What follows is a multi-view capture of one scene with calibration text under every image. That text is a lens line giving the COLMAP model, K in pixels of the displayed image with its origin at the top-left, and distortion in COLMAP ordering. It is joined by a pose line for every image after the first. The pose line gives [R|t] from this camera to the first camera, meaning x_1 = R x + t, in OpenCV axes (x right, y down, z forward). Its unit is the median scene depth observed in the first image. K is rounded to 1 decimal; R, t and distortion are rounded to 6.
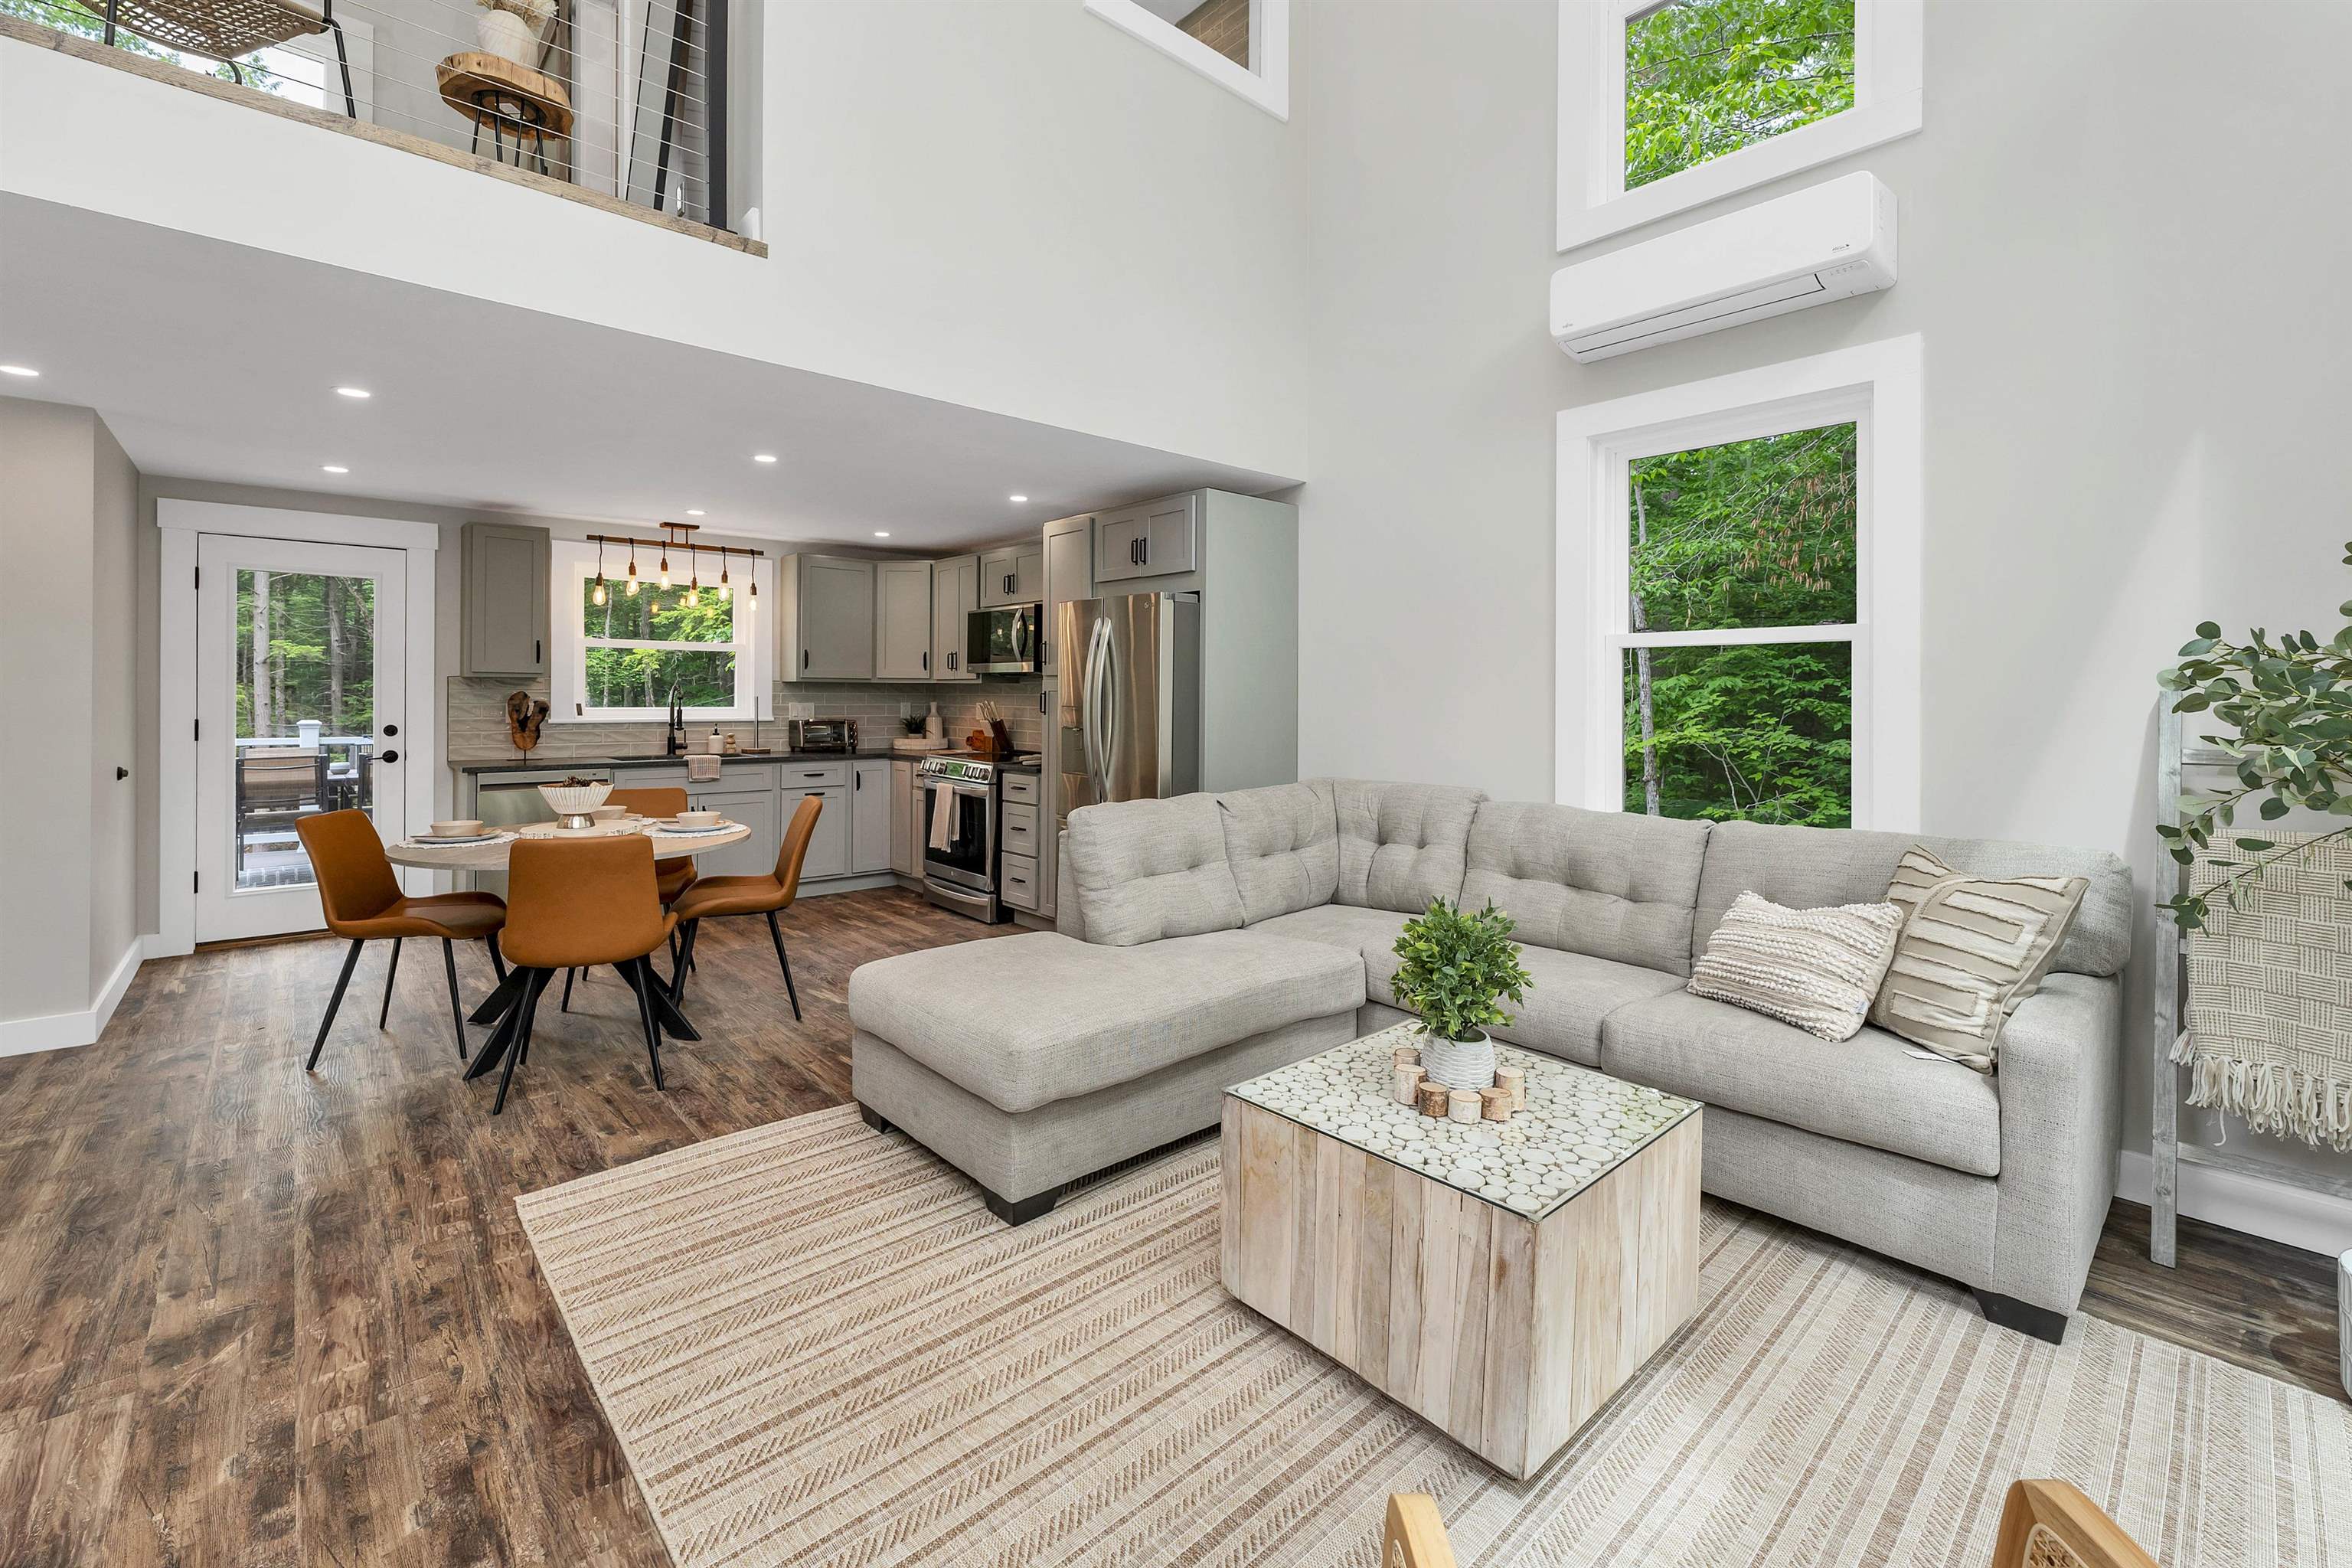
lens RADIAL K [[990.1, 0, 1167.4], [0, 990.1, 703.5], [0, 0, 1]] dist [0.000012, 0.000197]
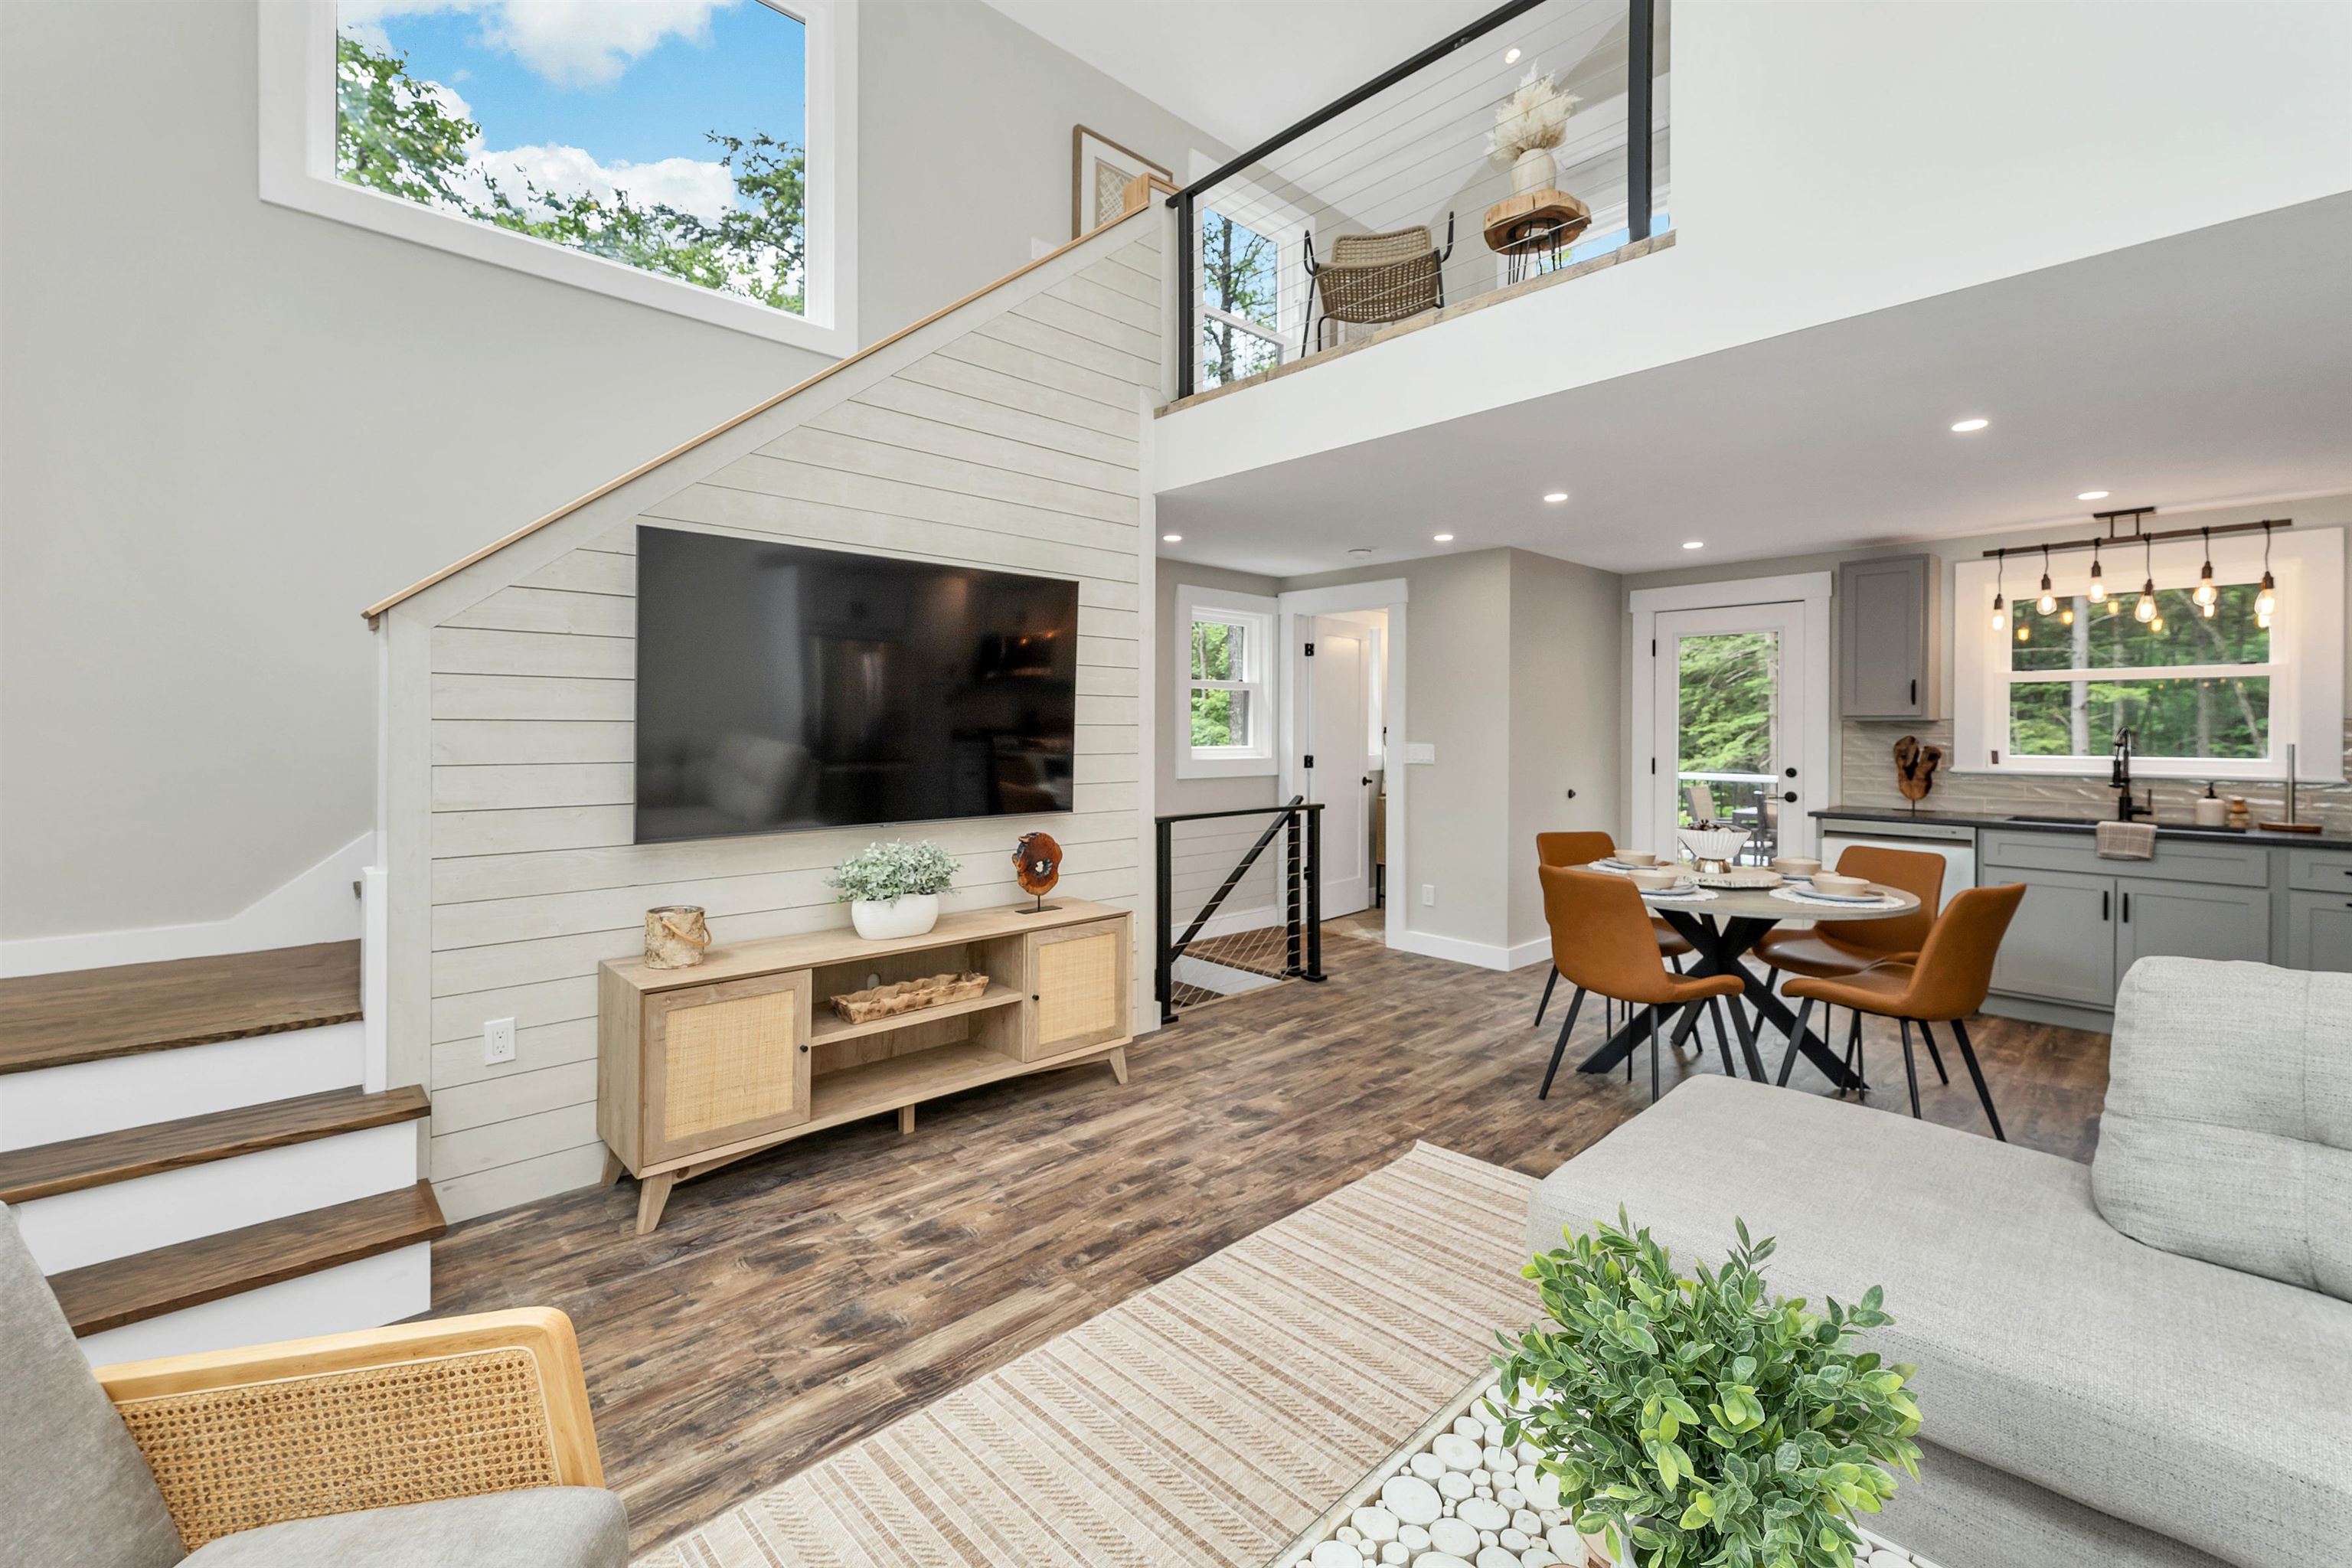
lens RADIAL K [[991.0, 0, 1156.5], [0, 991.0, 731.6], [0, 0, 1]] dist [0.003124, 0.000199]
pose [[0.023627, -0.005557, -0.999705, 0.258687], [-0.013289, 0.999894, -0.005872, -0.001431], [0.999633, 0.013424, 0.023551, 0.281229]]
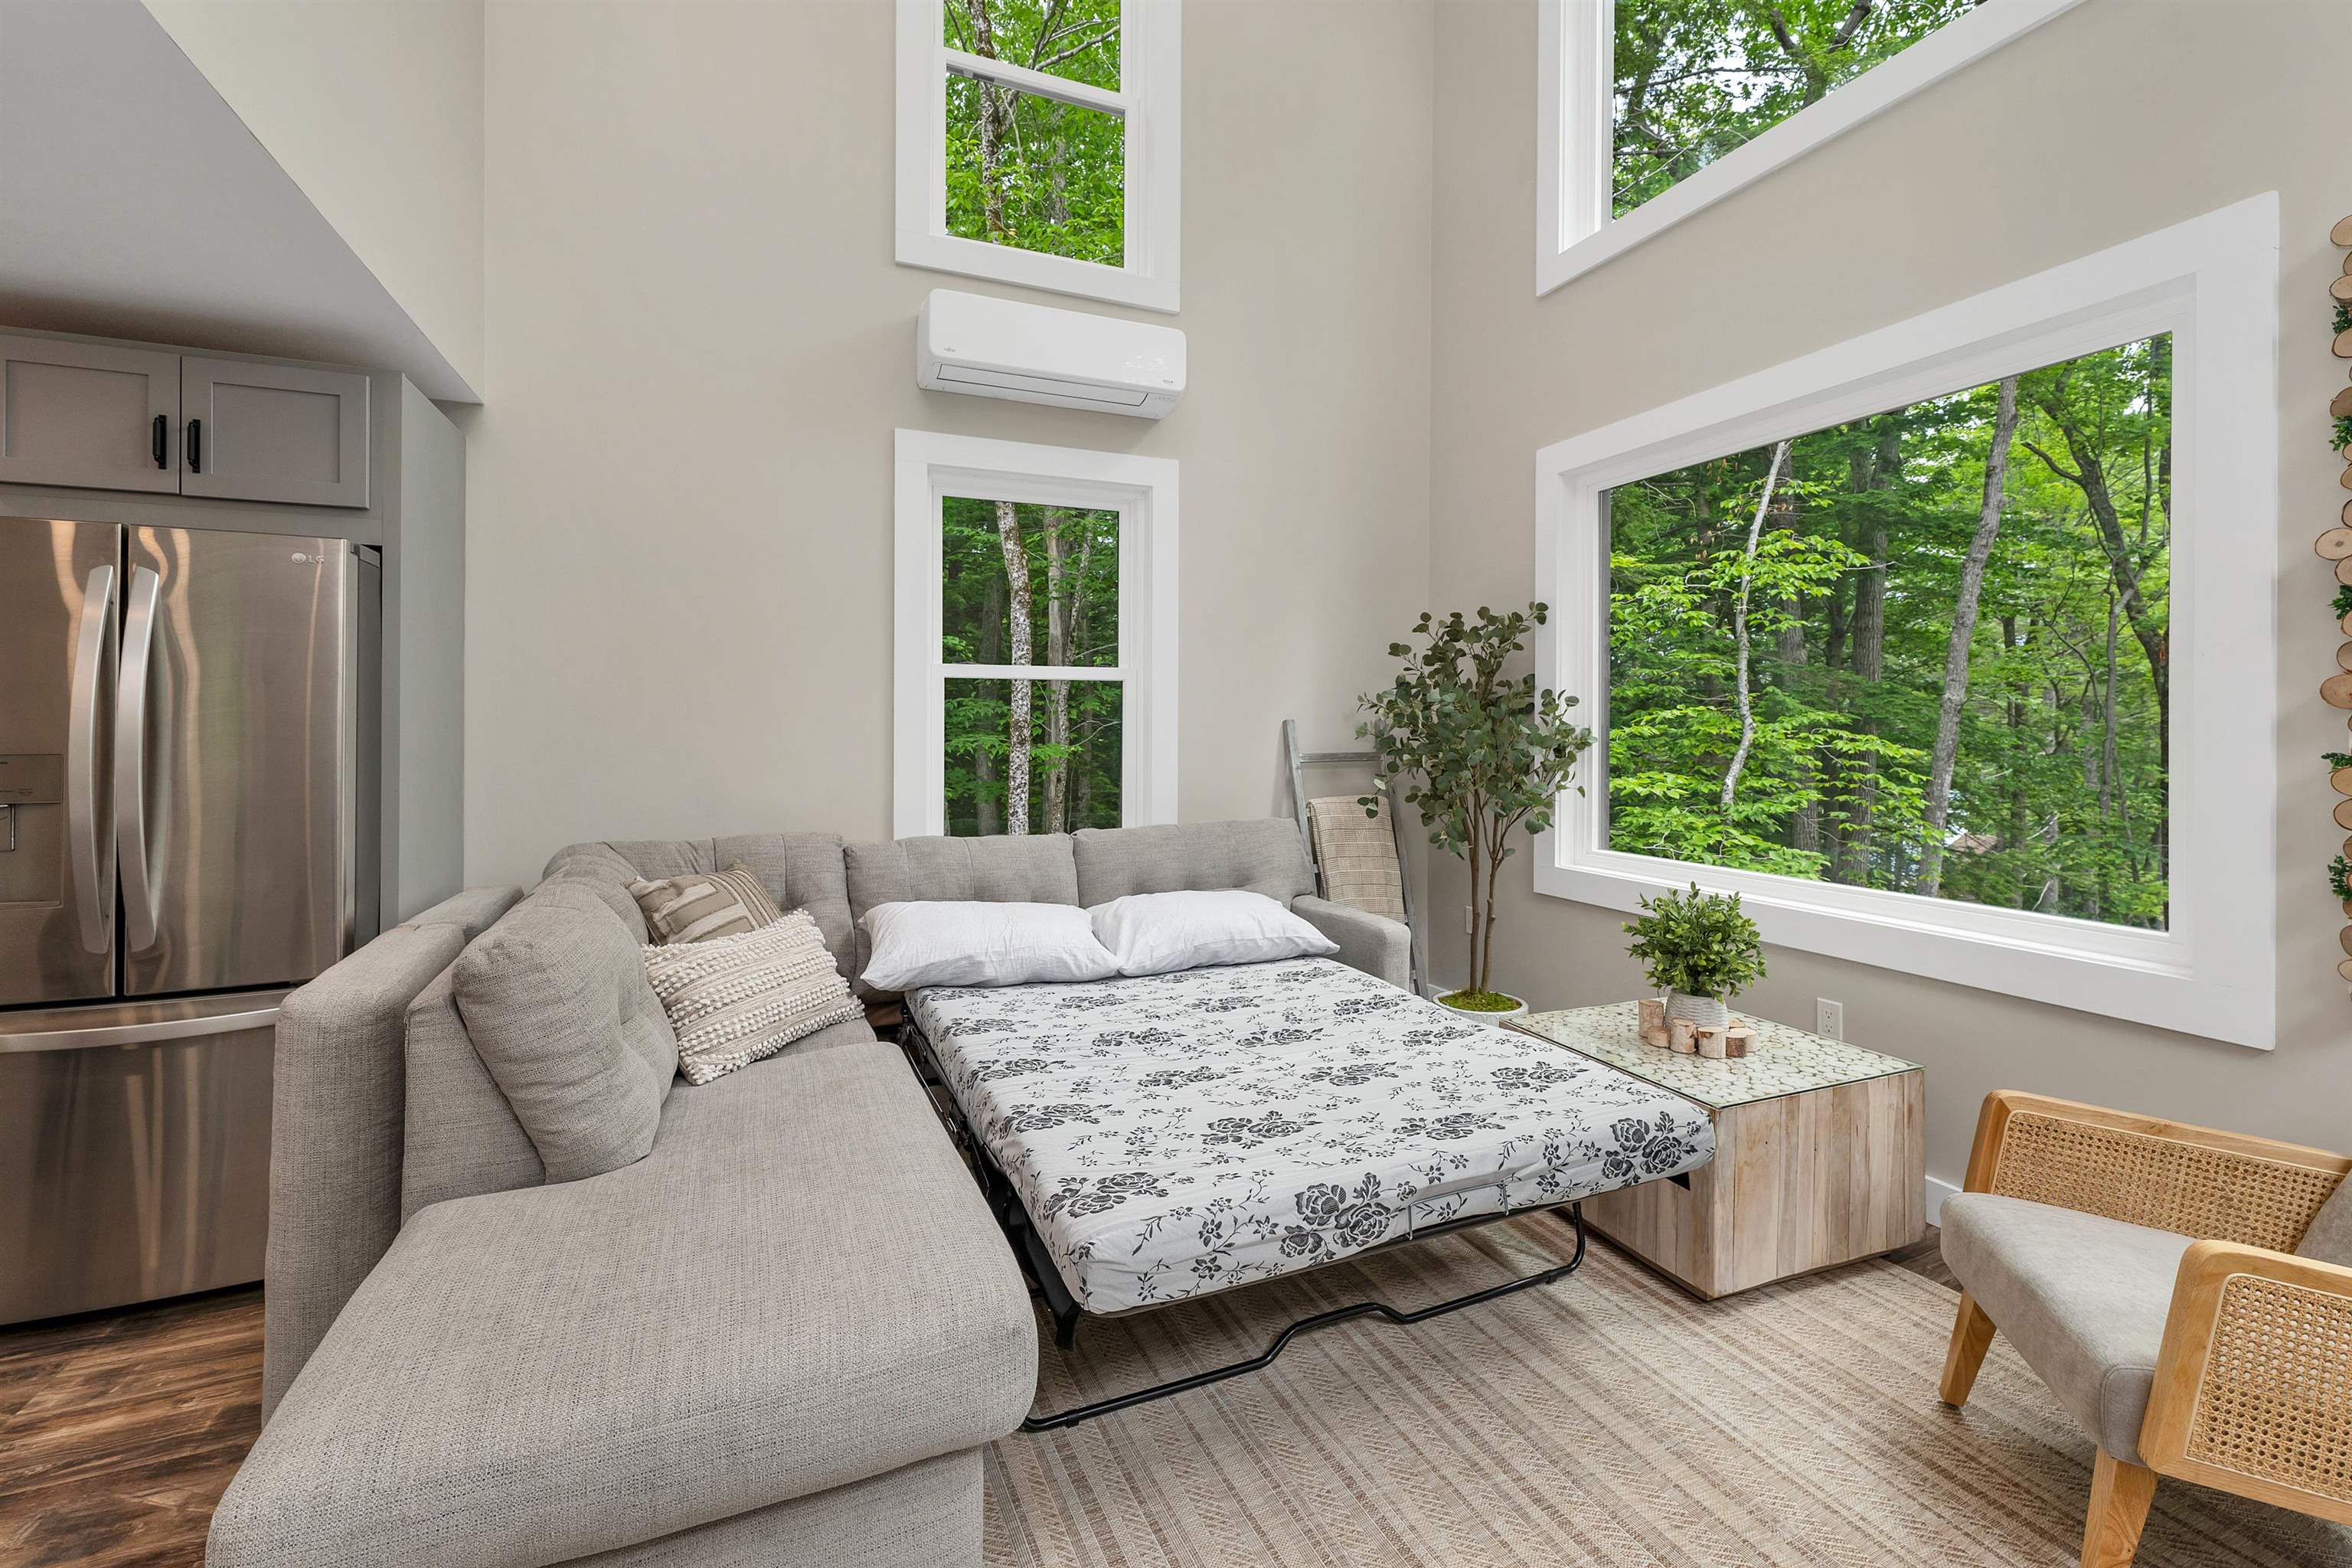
lens RADIAL K [[981.1, 0, 1170.0], [0, 981.1, 735.8], [0, 0, 1]] dist [-0.000151, 0.000131]
pose [[0.320676, -0.016274, 0.947049, -0.287902], [0.009904, 0.999855, 0.013828, -0.005155], [-0.947137, 0.004945, 0.320790, 0.301490]]
